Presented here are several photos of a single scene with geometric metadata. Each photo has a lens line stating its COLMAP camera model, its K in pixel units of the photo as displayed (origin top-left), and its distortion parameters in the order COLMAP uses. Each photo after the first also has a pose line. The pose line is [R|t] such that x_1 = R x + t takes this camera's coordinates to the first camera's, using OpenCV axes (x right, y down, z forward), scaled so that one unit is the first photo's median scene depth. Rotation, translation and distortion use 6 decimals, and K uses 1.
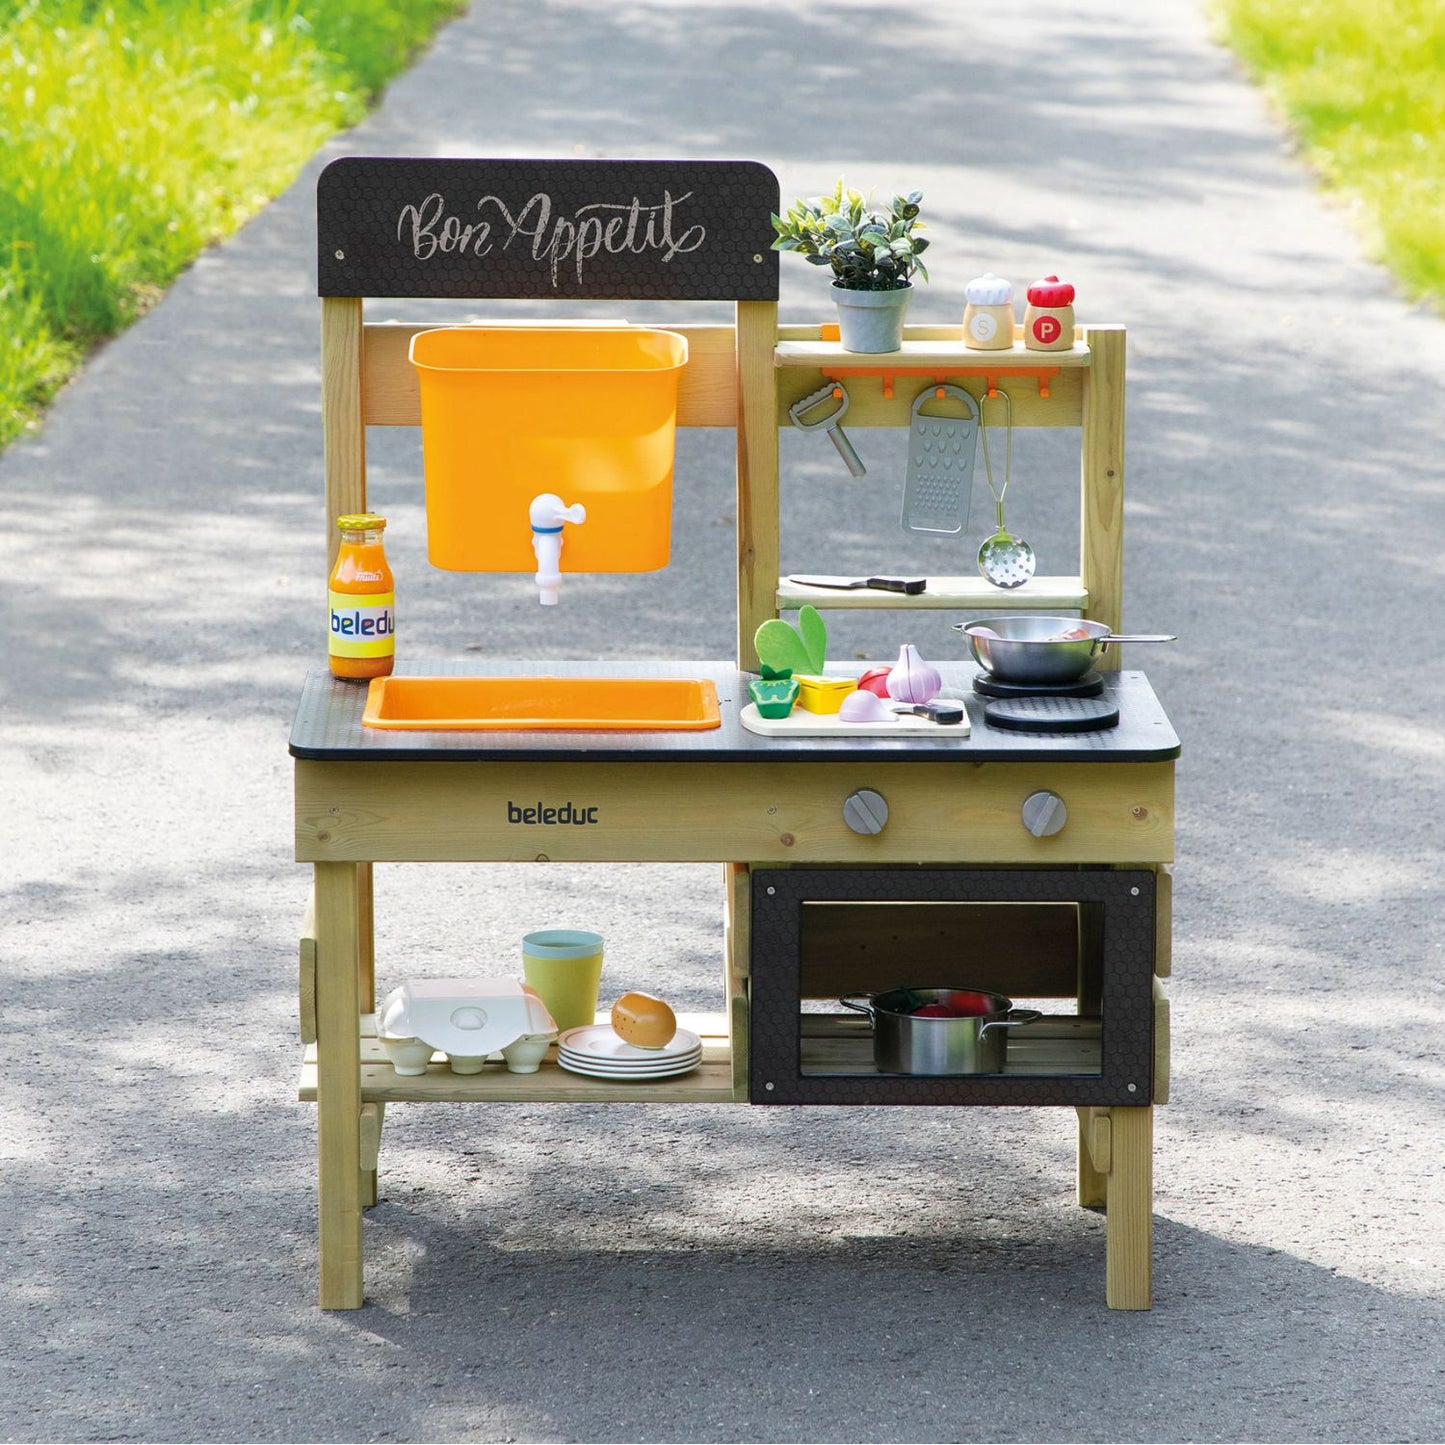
lens RADIAL K [[5110.4, 0, 767.4], [0, 5110.4, 652.9], [0, 0, 1]] dist [0.425125, 1.772224]
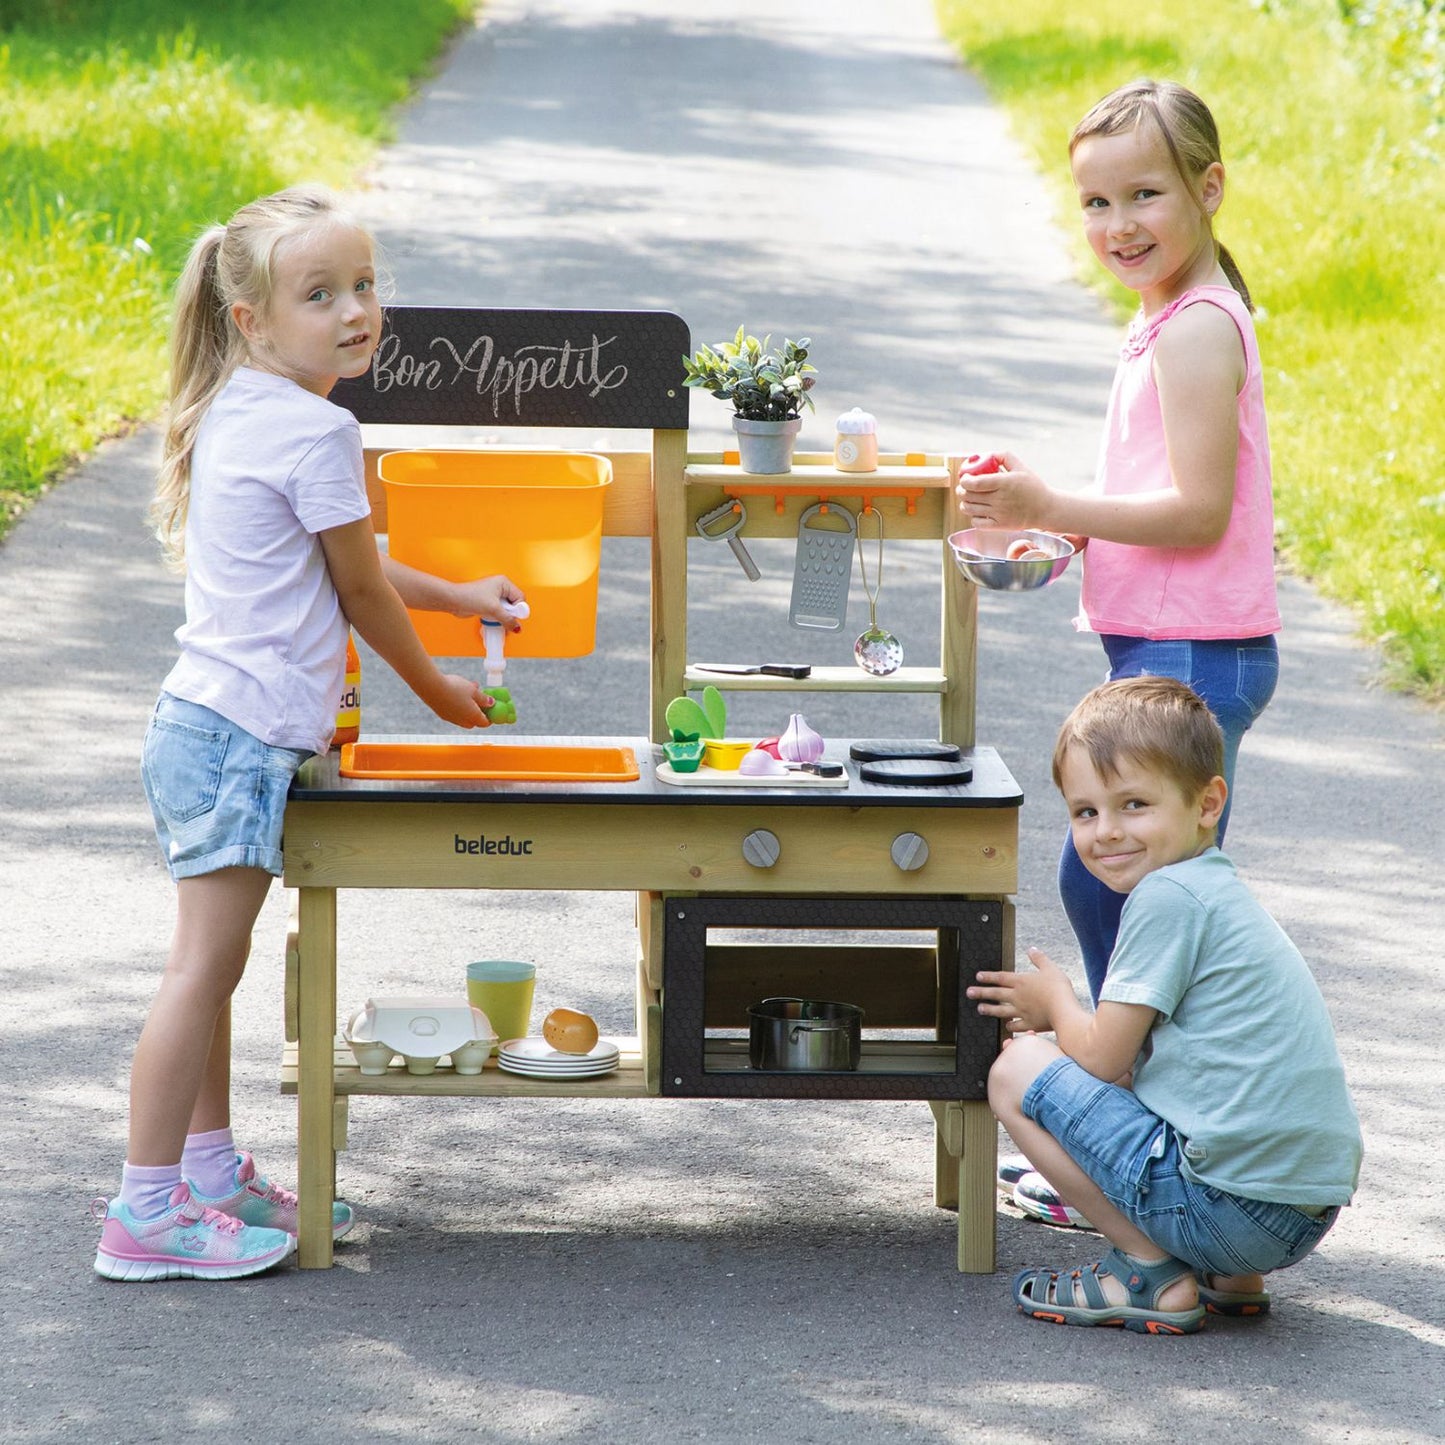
lens RADIAL K [[5516.9, 0, 754.7], [0, 5516.9, 673.6], [0, 0, 1]] dist [0.289613, 4.334010]
pose [[0.999584, 0.008922, 0.027416, -0.017216], [-0.007578, 0.998783, -0.048733, 0.050578], [-0.027817, 0.048505, 0.998436, -0.277588]]
